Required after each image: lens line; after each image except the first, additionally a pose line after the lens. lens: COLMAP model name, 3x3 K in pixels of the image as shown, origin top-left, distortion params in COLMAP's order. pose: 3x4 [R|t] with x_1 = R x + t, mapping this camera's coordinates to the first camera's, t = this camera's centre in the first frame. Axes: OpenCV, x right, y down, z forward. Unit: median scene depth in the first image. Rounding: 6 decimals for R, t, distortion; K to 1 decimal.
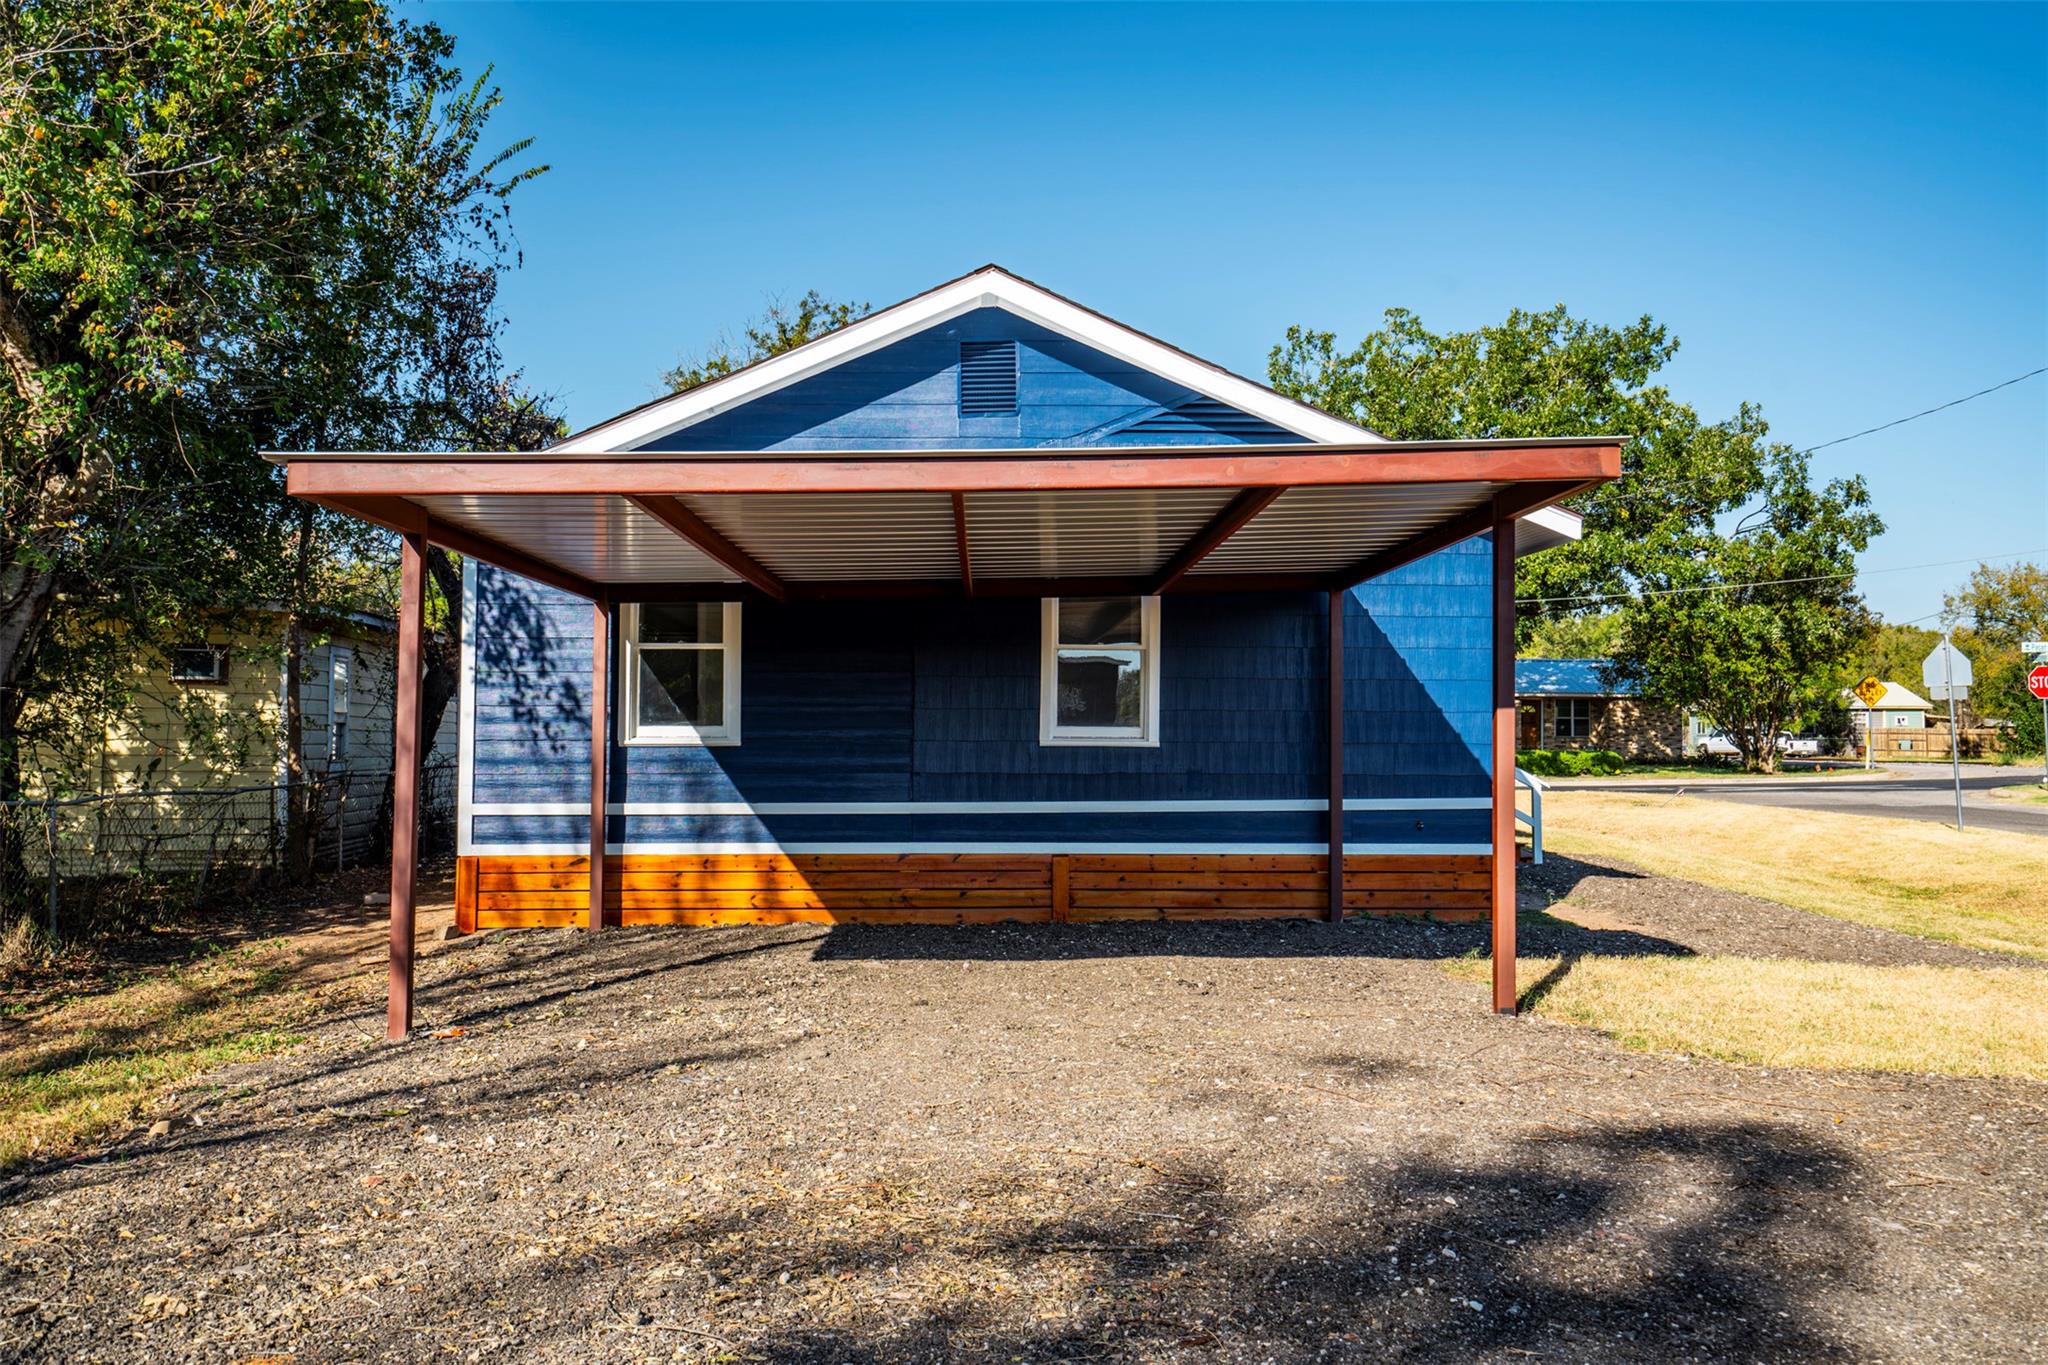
lens RADIAL K [[1704.3, 0, 1024.0], [0, 1704.3, 682.5], [0, 0, 1]] dist [0.045401, -0.001849]
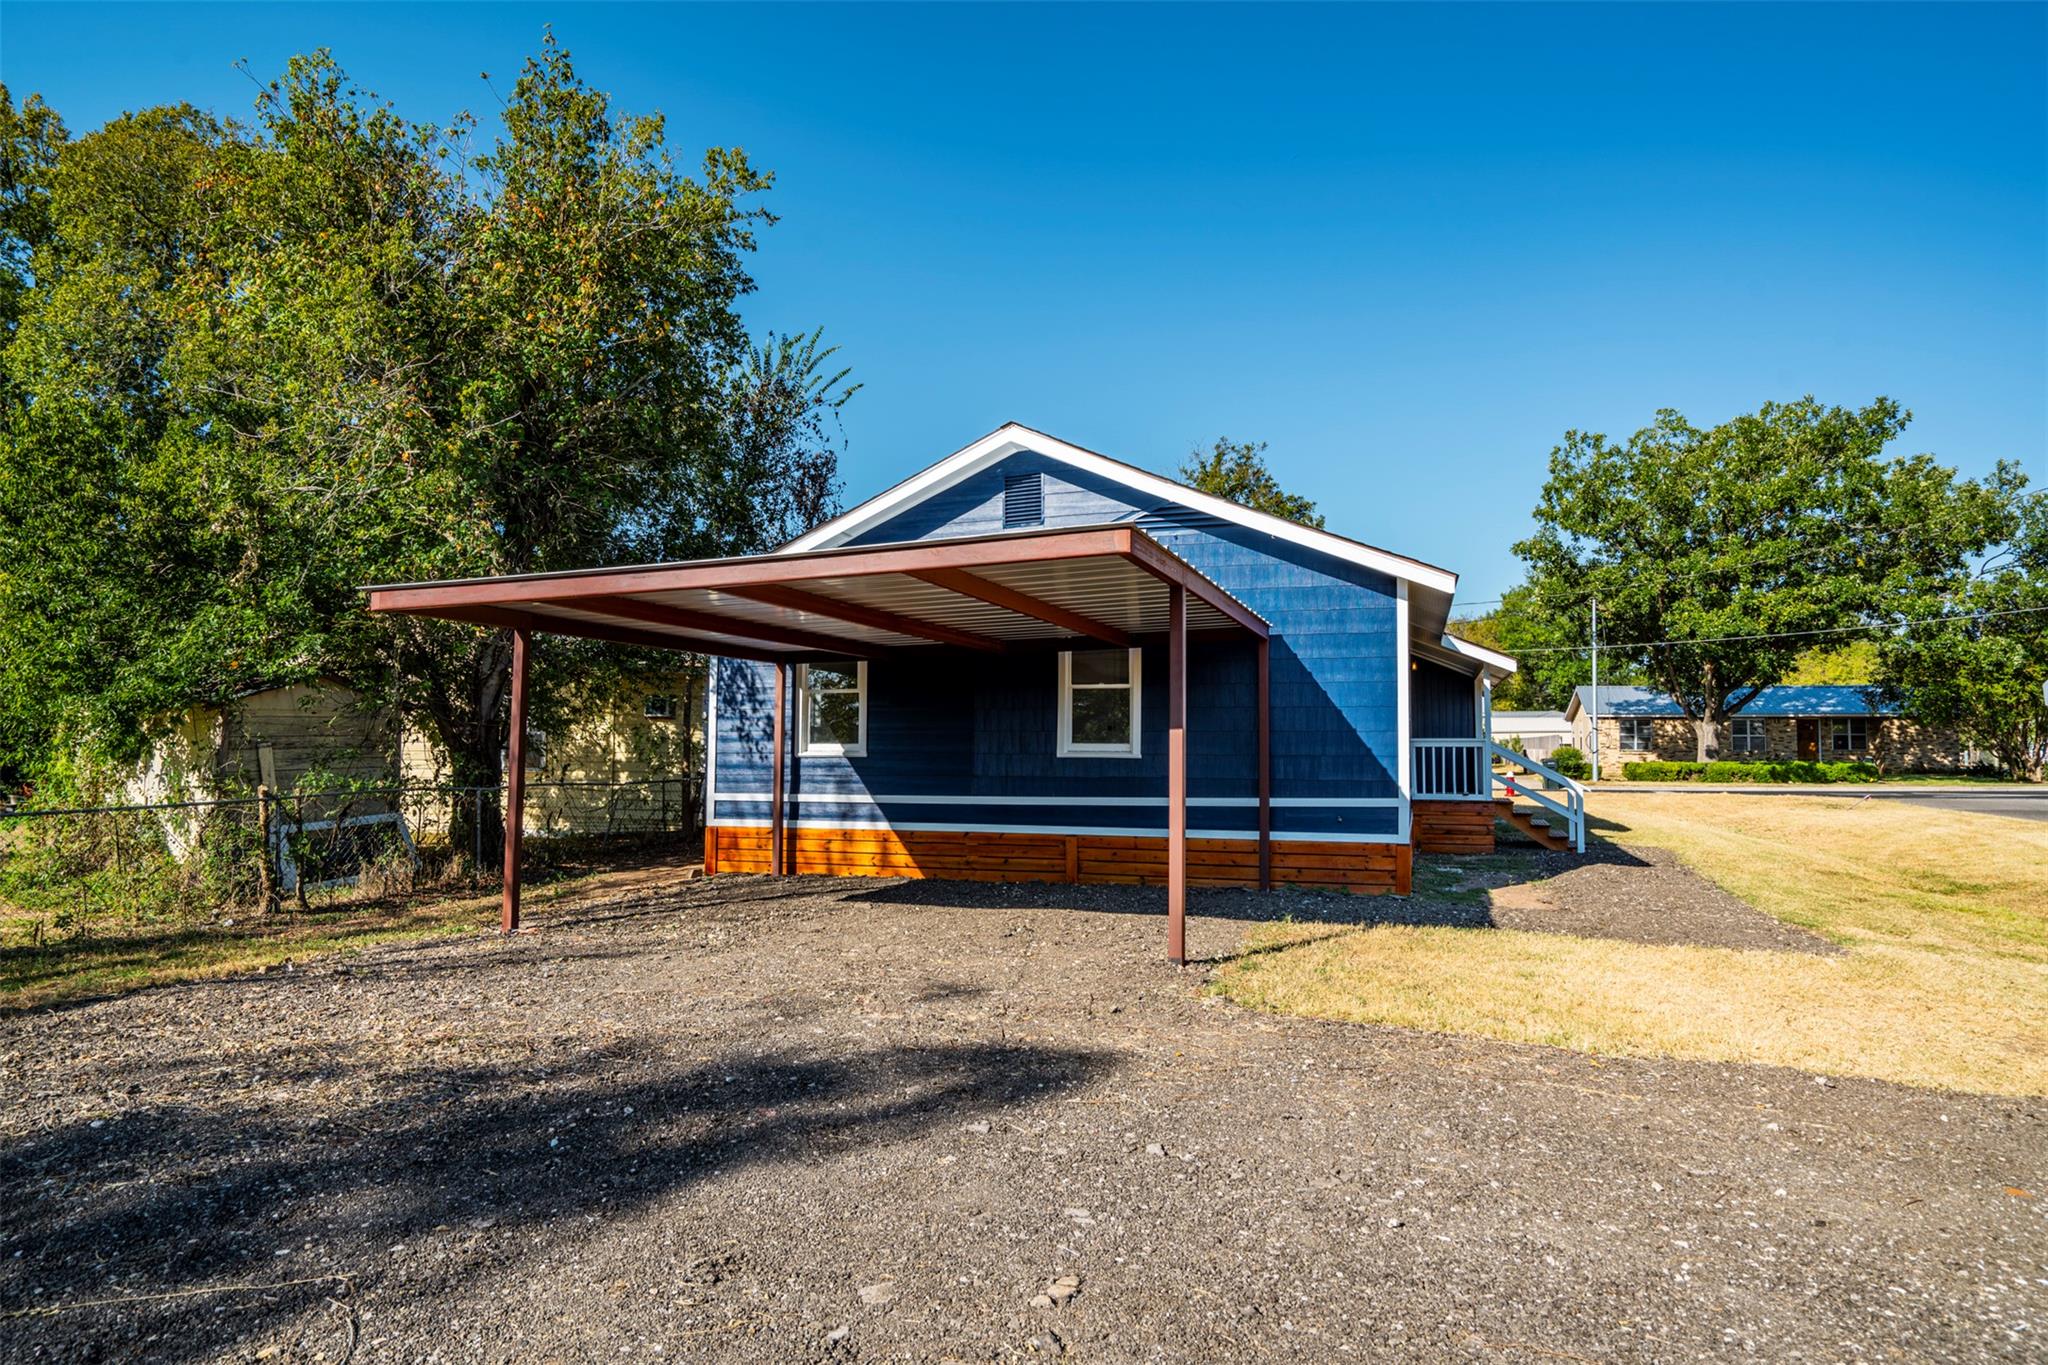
lens RADIAL K [[1198.3, 0, 1024.0], [0, 1198.3, 682.5], [0, 0, 1]] dist [-0.006335, 0.000143]
pose [[0.931643, -0.021382, -0.362745, 0.345594], [0.012105, 0.999539, -0.027828, 0.002862], [0.363173, 0.021535, 0.931473, 0.068442]]
